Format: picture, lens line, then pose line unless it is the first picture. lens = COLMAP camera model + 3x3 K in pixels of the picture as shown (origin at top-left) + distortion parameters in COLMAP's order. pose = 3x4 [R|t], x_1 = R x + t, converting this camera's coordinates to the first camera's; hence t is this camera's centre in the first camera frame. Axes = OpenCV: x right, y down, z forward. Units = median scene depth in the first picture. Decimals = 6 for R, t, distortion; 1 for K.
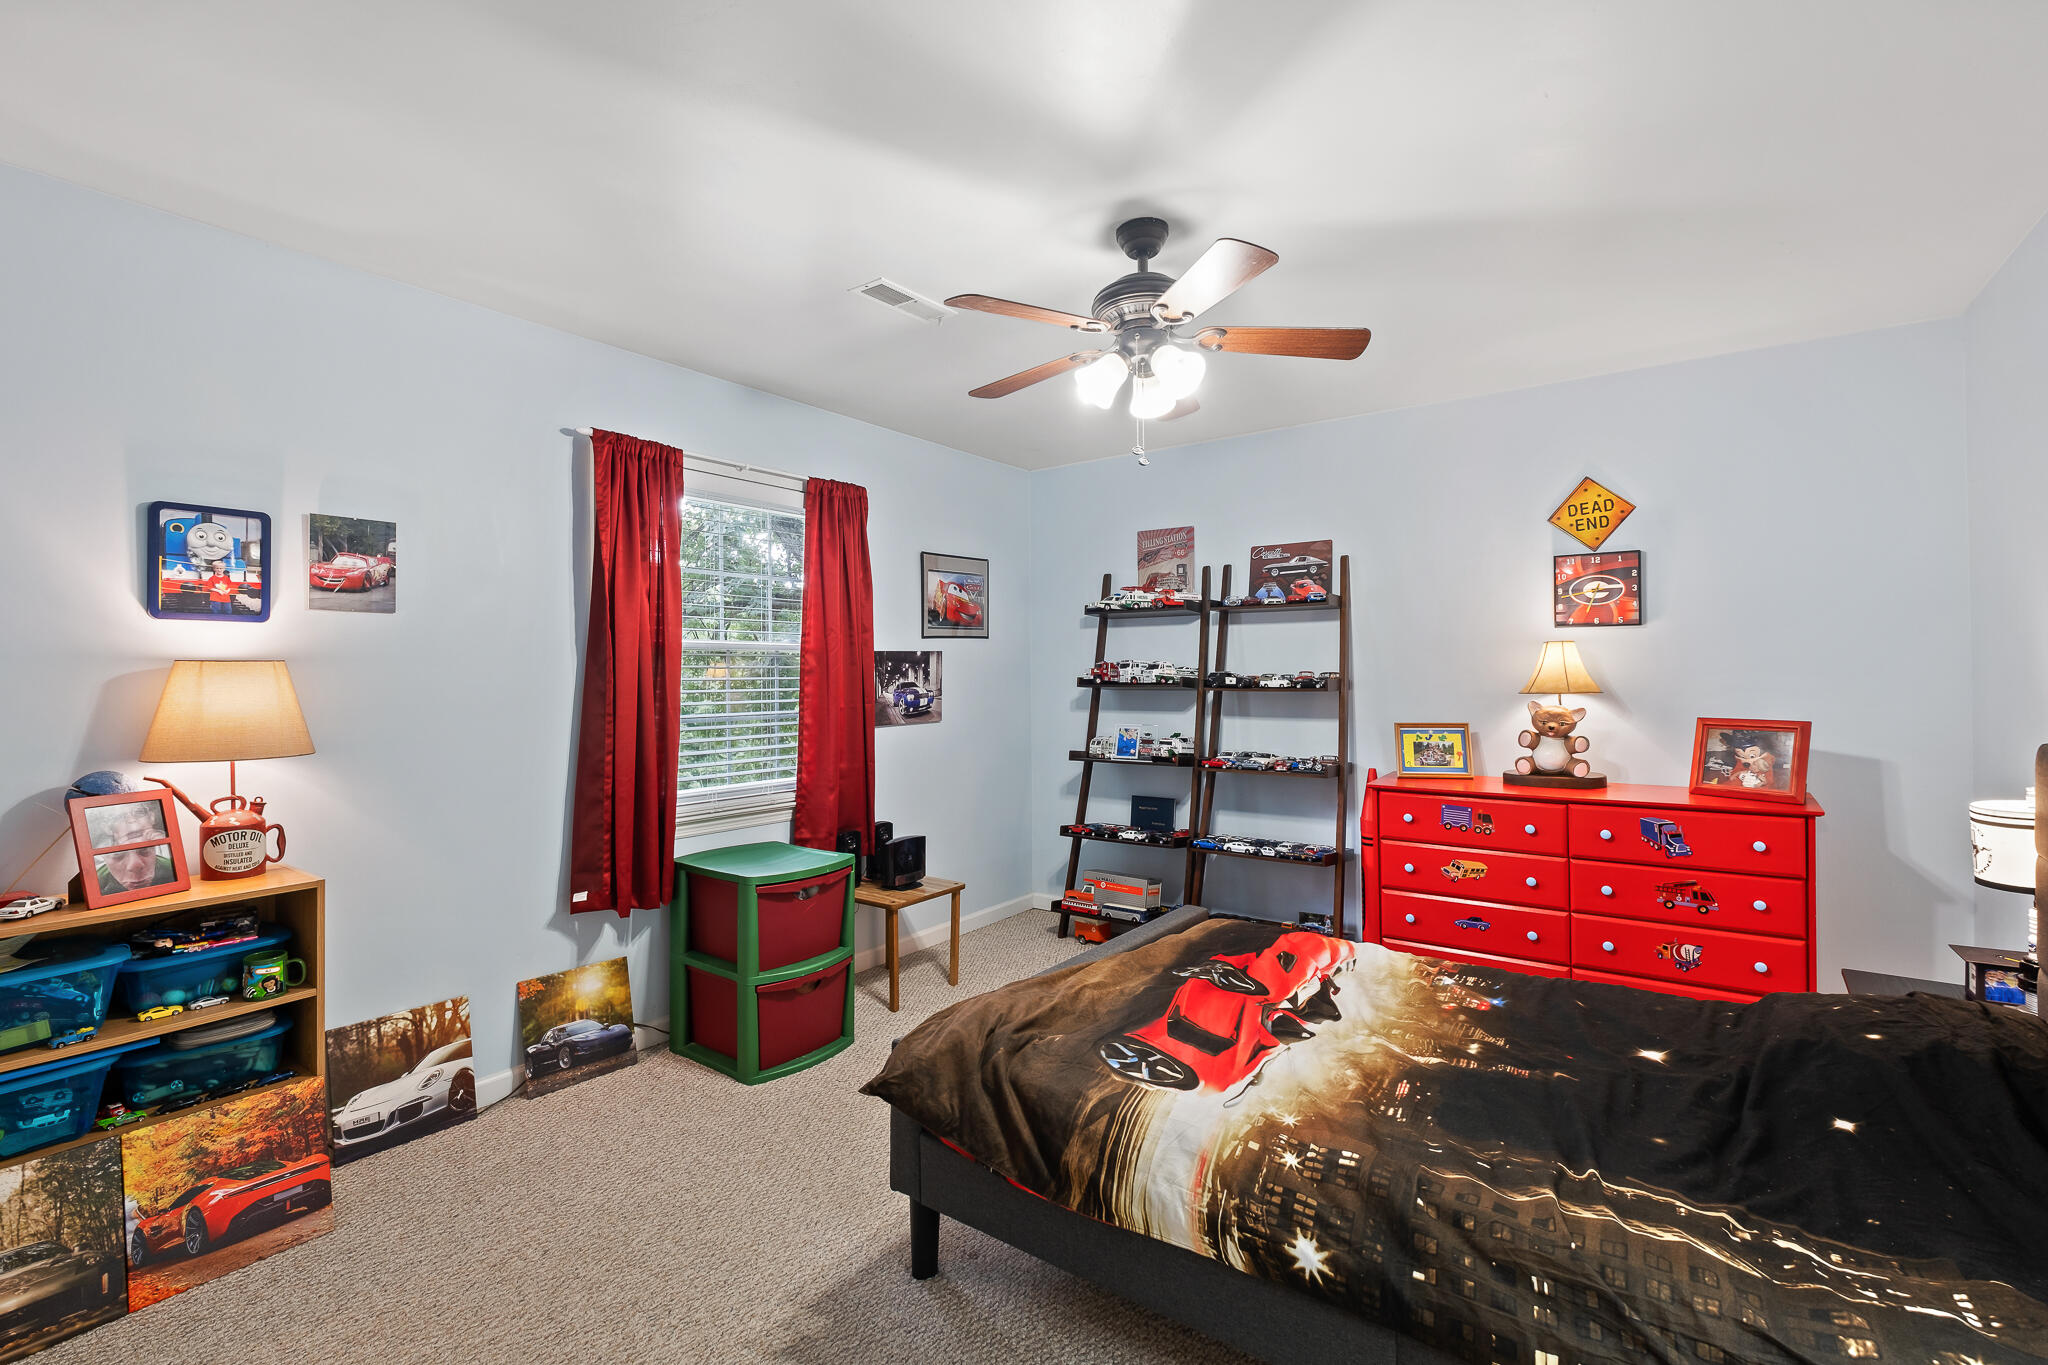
lens RADIAL K [[905.8, 0, 1009.6], [0, 905.8, 680.9], [0, 0, 1]] dist [0.000565, 0.000157]
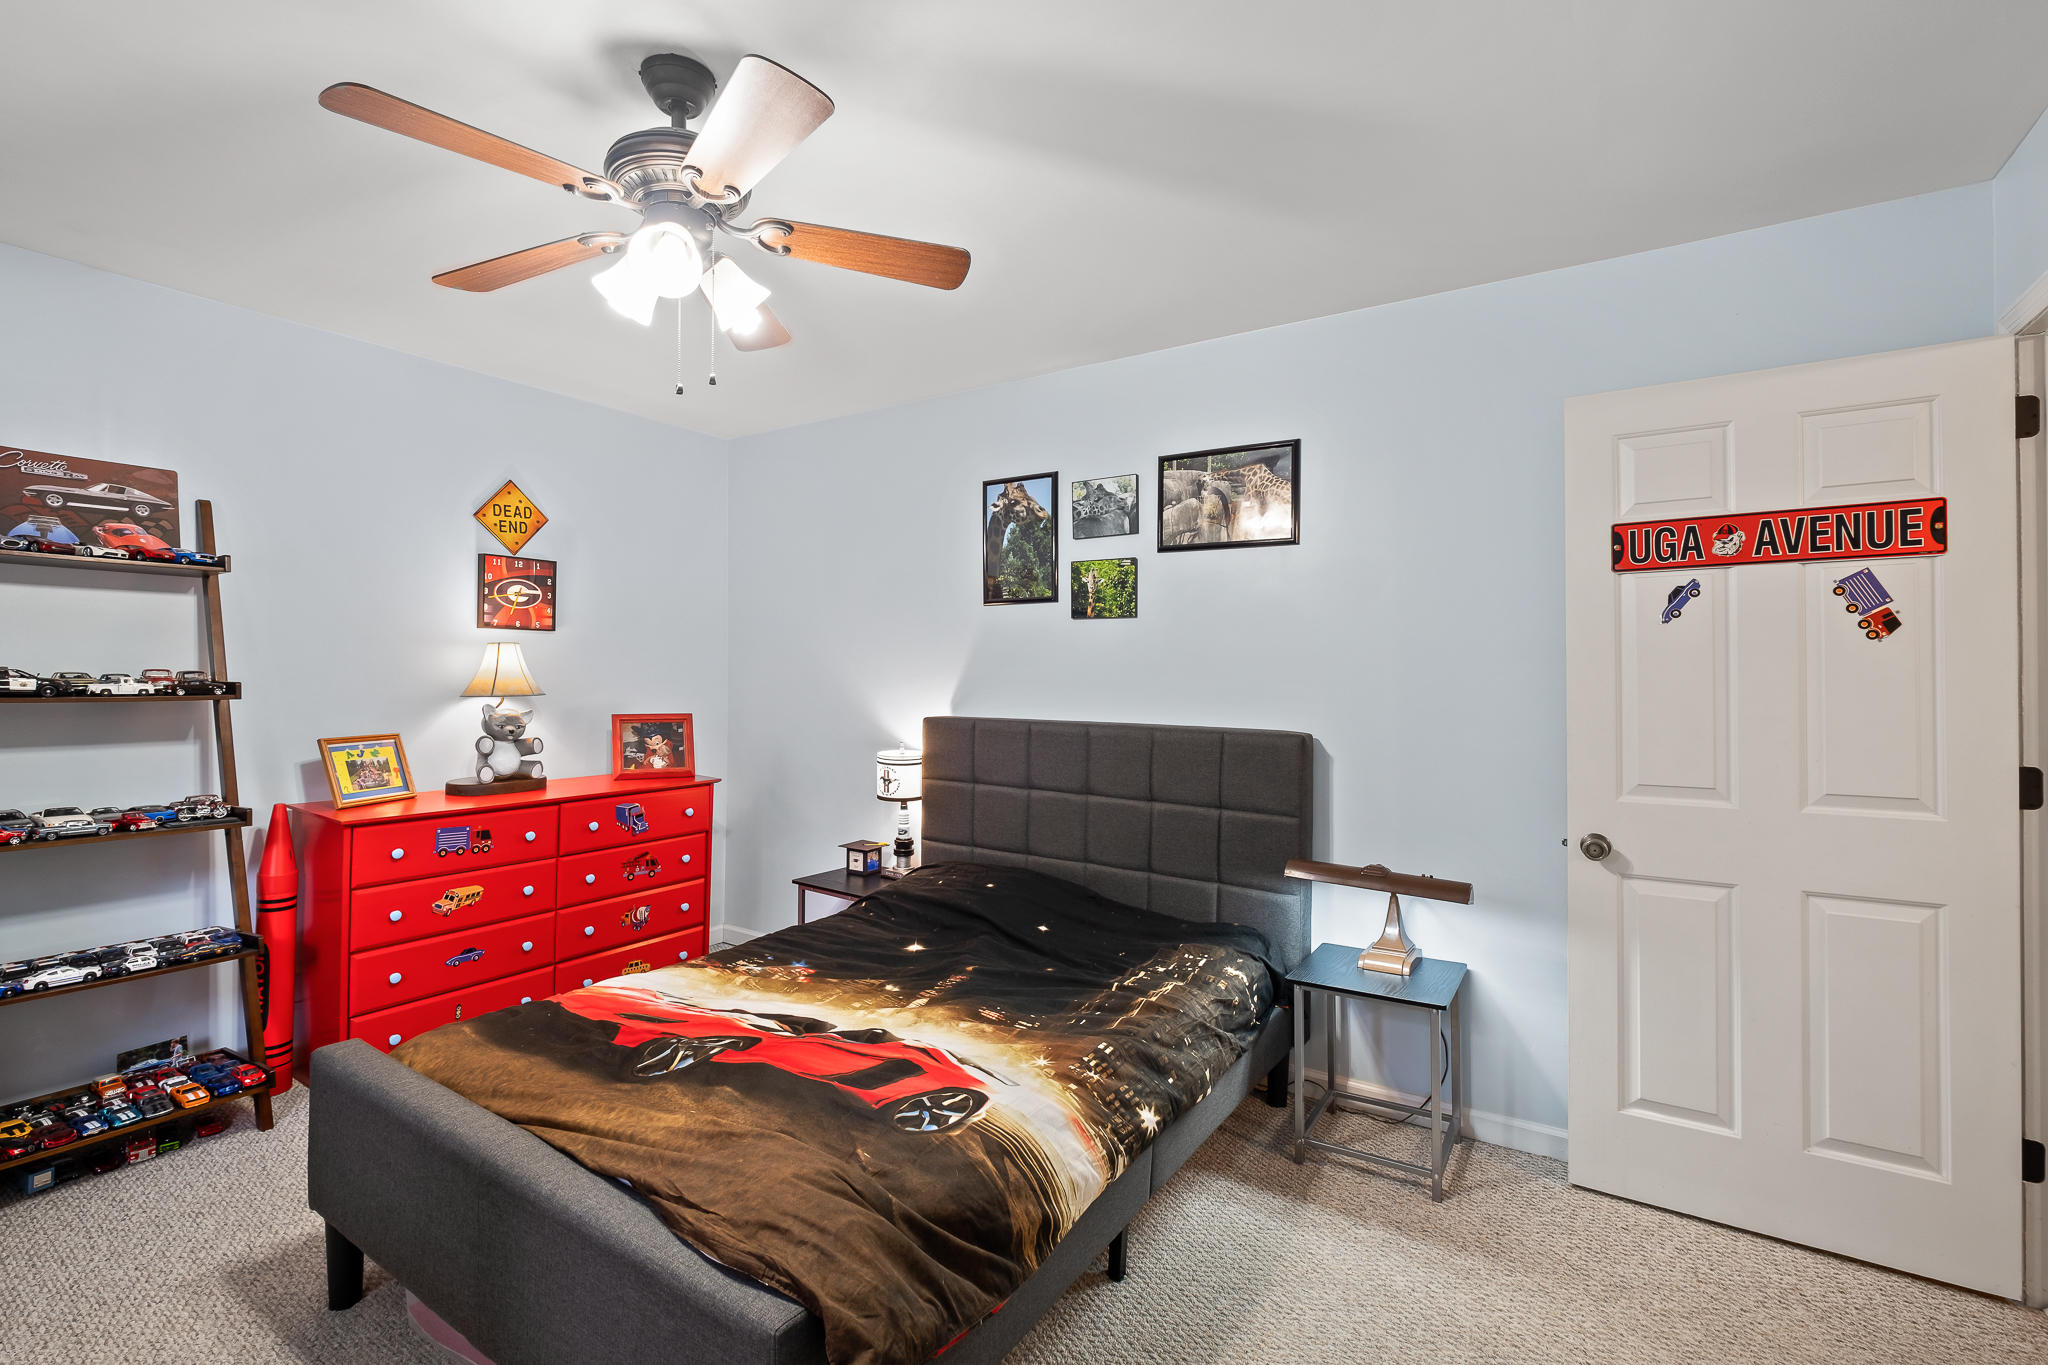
lens RADIAL K [[905.8, 0, 1008.7], [0, 905.8, 673.6], [0, 0, 1]] dist [0.000565, 0.000157]
pose [[-0.034756, 0.007387, 0.999369, -0.389958], [-0.001159, 0.999972, -0.007432, -0.003901], [-0.999395, -0.001416, -0.034747, 0.489631]]
